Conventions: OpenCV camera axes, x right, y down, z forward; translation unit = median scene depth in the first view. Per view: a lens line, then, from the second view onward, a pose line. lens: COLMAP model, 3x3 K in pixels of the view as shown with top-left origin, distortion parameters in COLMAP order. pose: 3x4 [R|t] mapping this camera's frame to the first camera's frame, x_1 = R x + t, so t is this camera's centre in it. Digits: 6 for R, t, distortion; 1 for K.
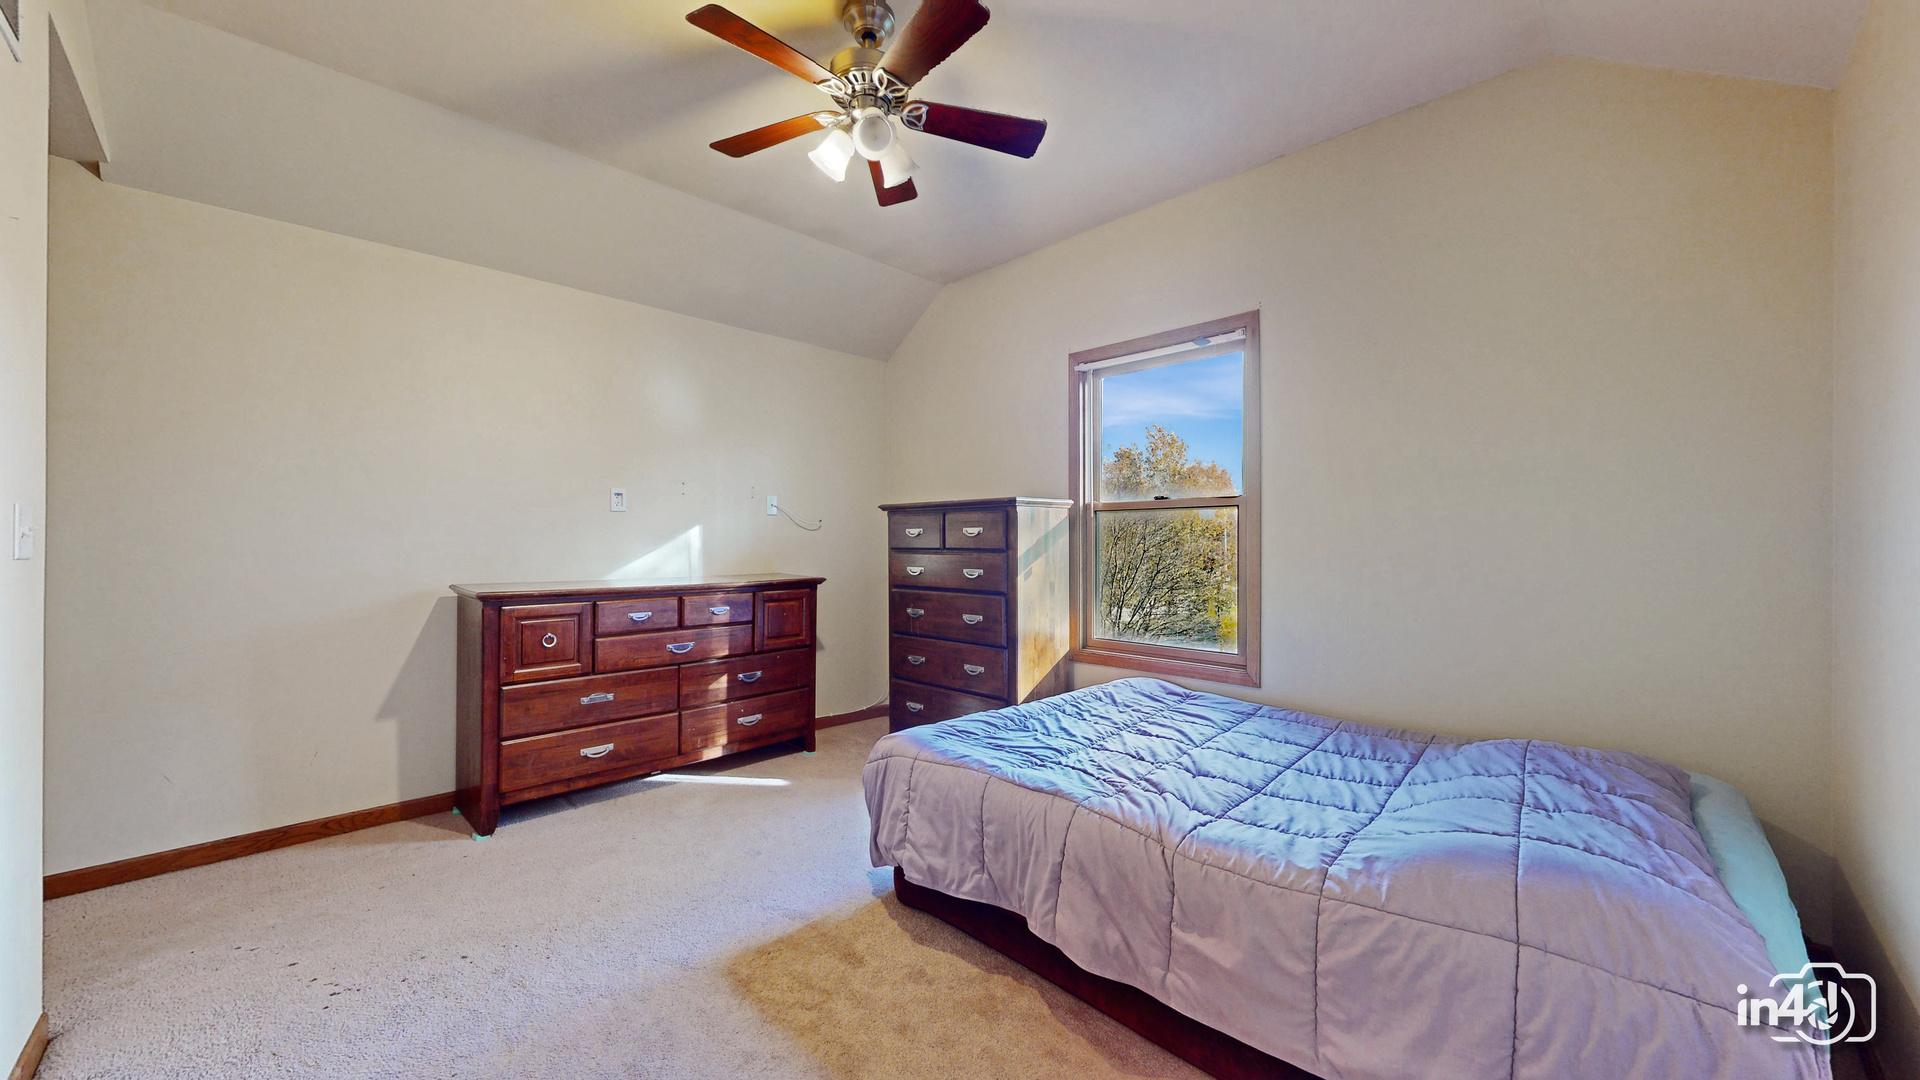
lens RADIAL K [[703.6, 0, 960.2], [0, 703.6, 542.3], [0, 0, 1]] dist [-0.000828, 0.000352]
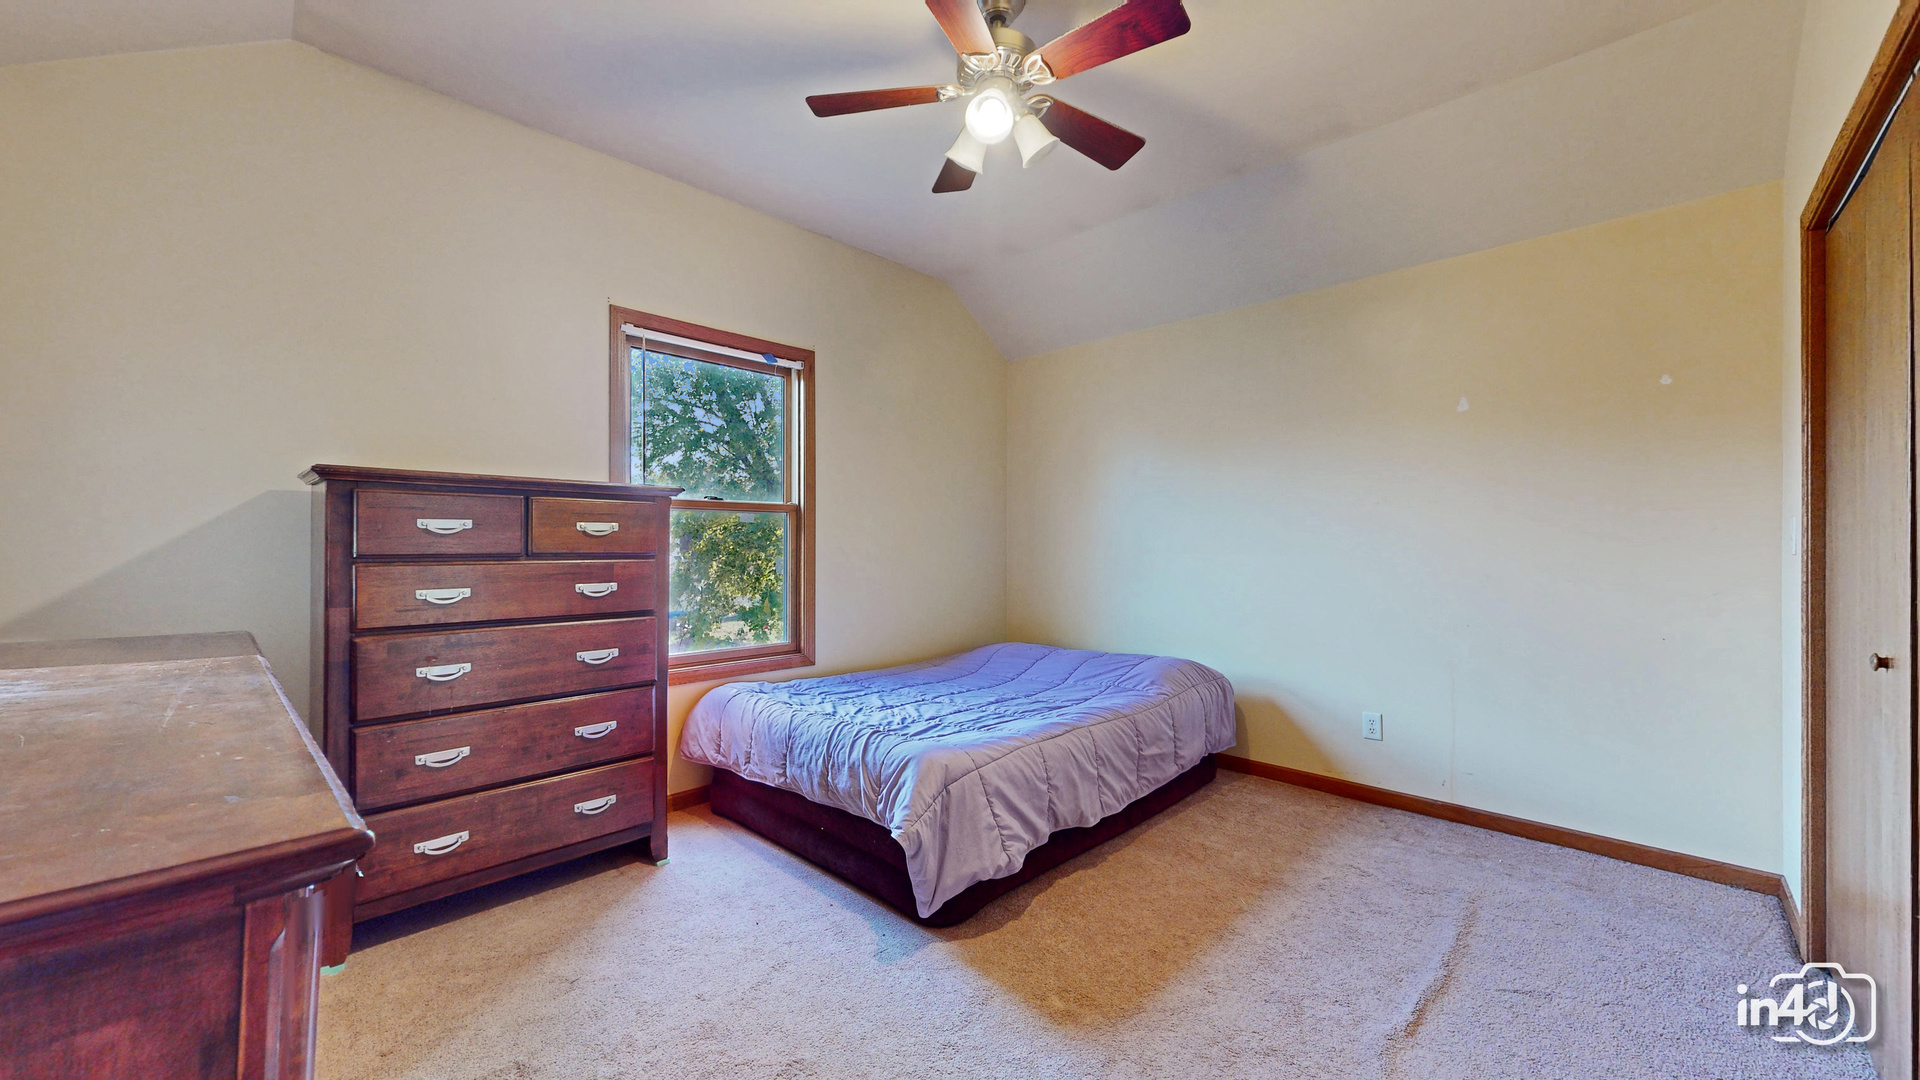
lens RADIAL K [[703.6, 0, 960.2], [0, 703.6, 542.3], [0, 0, 1]] dist [-0.000828, 0.000352]
pose [[-0.012919, 0.002998, 0.999912, -0.691236], [0.001088, 0.999995, -0.002984, 0.000600], [-0.999916, 0.001050, -0.012922, 0.673111]]
